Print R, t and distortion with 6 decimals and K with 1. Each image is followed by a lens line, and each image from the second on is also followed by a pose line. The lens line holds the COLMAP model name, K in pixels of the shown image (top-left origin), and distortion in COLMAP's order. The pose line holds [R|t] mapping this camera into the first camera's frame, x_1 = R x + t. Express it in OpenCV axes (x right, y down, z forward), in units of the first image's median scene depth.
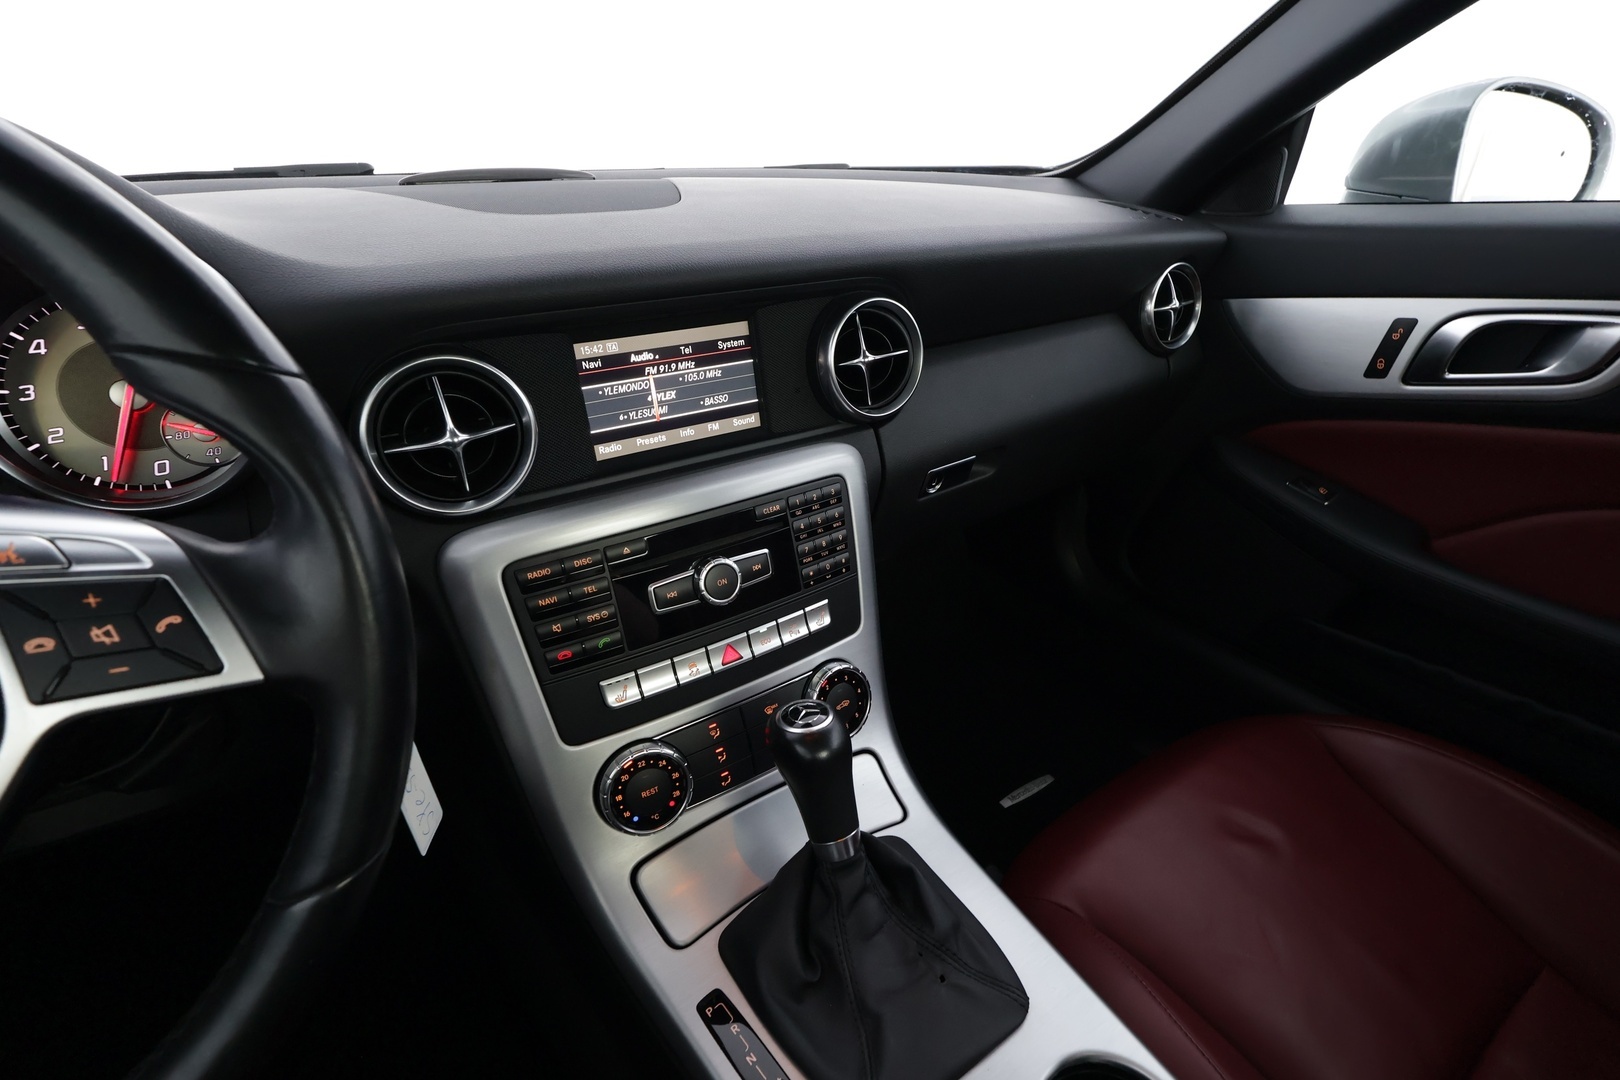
lens RADIAL K [[755.2, 0, 813.8], [0, 755.2, 539.5], [0, 0, 1]] dist [-0.000104, -0.000226]
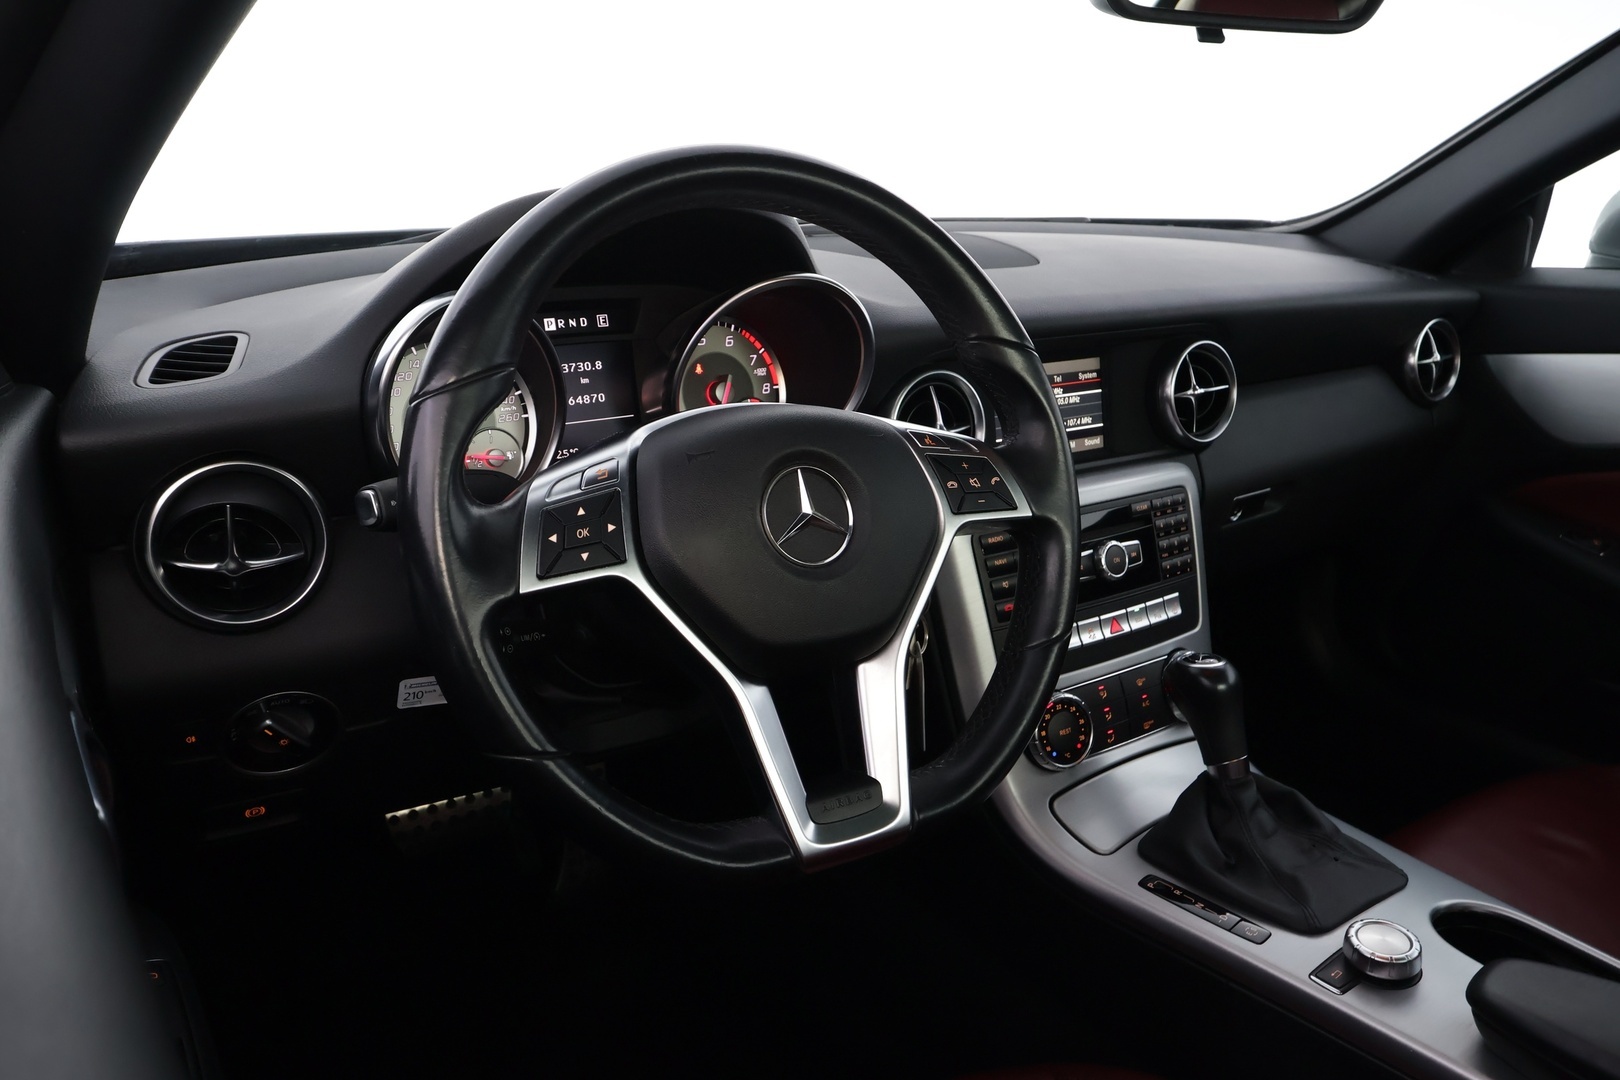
lens RADIAL K [[1222.3, 0, 810.6], [0, 1222.3, 543.2], [0, 0, 1]] dist [0.009274, 0.000423]
pose [[0.999522, 0.015418, 0.026797, -0.613642], [-0.010663, 0.985510, -0.169280, 0.338680], [-0.029019, 0.168913, 0.985204, -0.852863]]
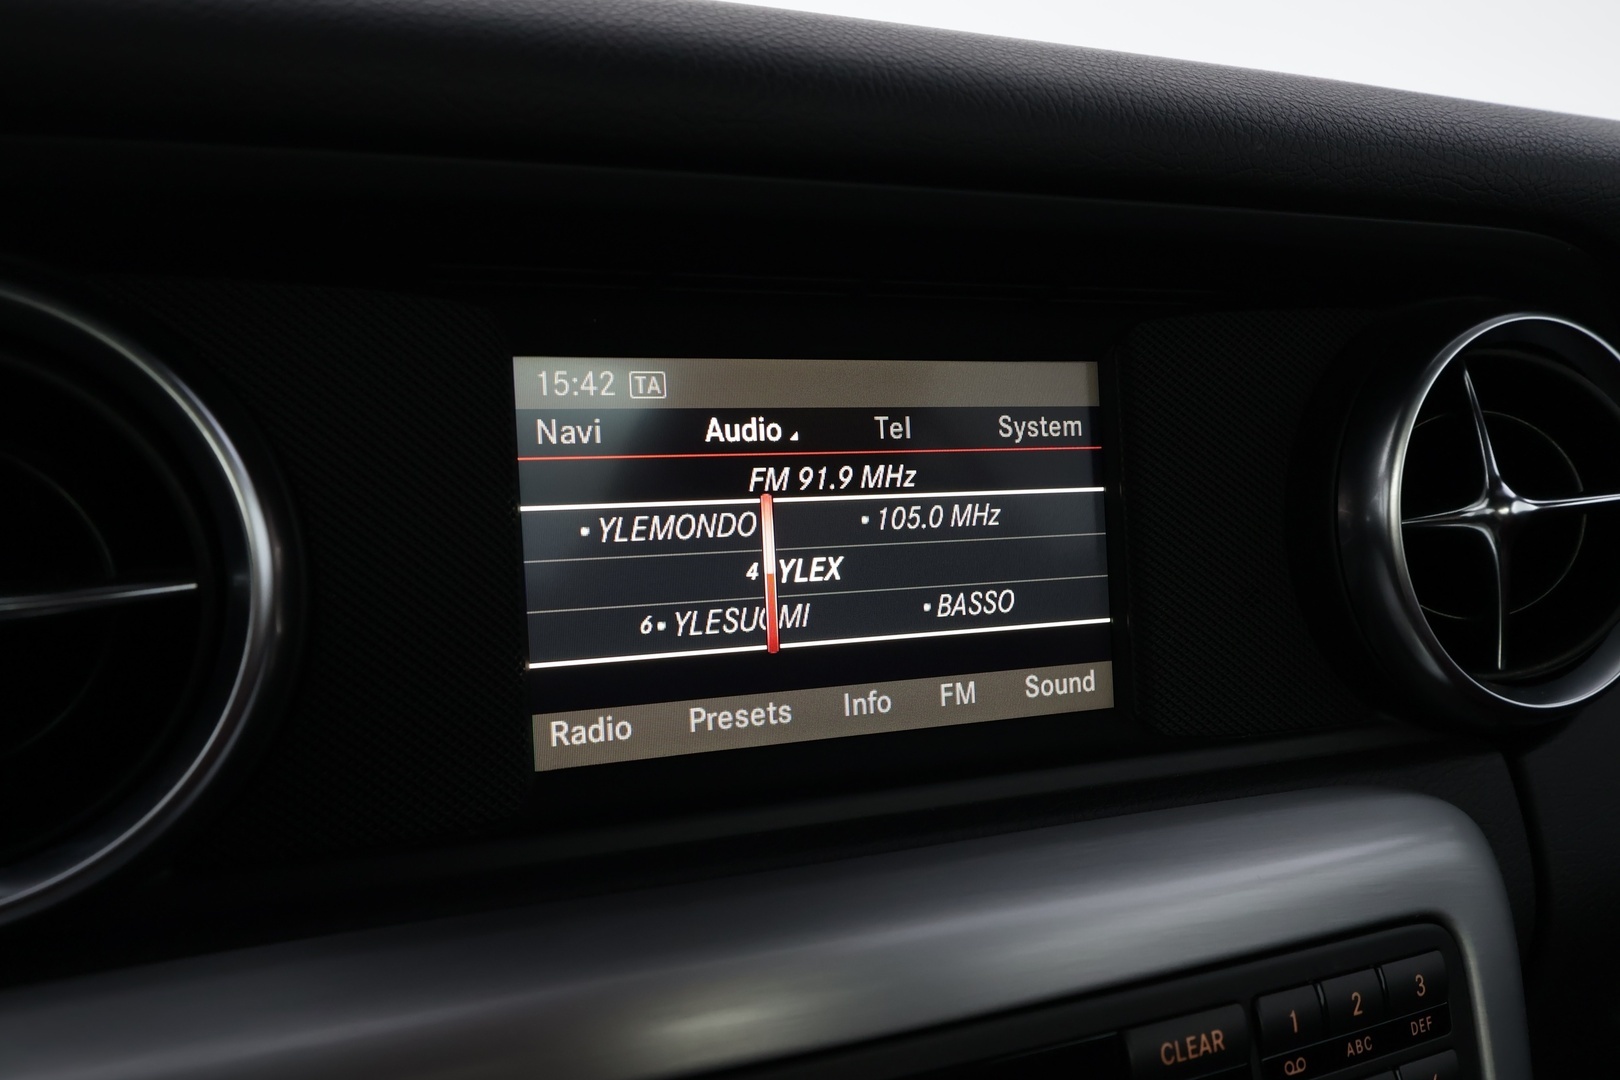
lens RADIAL K [[1274.8, 0, 817.7], [0, 1274.8, 536.7], [0, 0, 1]] dist [0.002905, -0.005927]
pose [[0.979027, 0.053749, -0.196510, -0.098257], [-0.113204, 0.945477, -0.305383, -0.053735], [0.169382, 0.321224, 0.931732, 0.546632]]
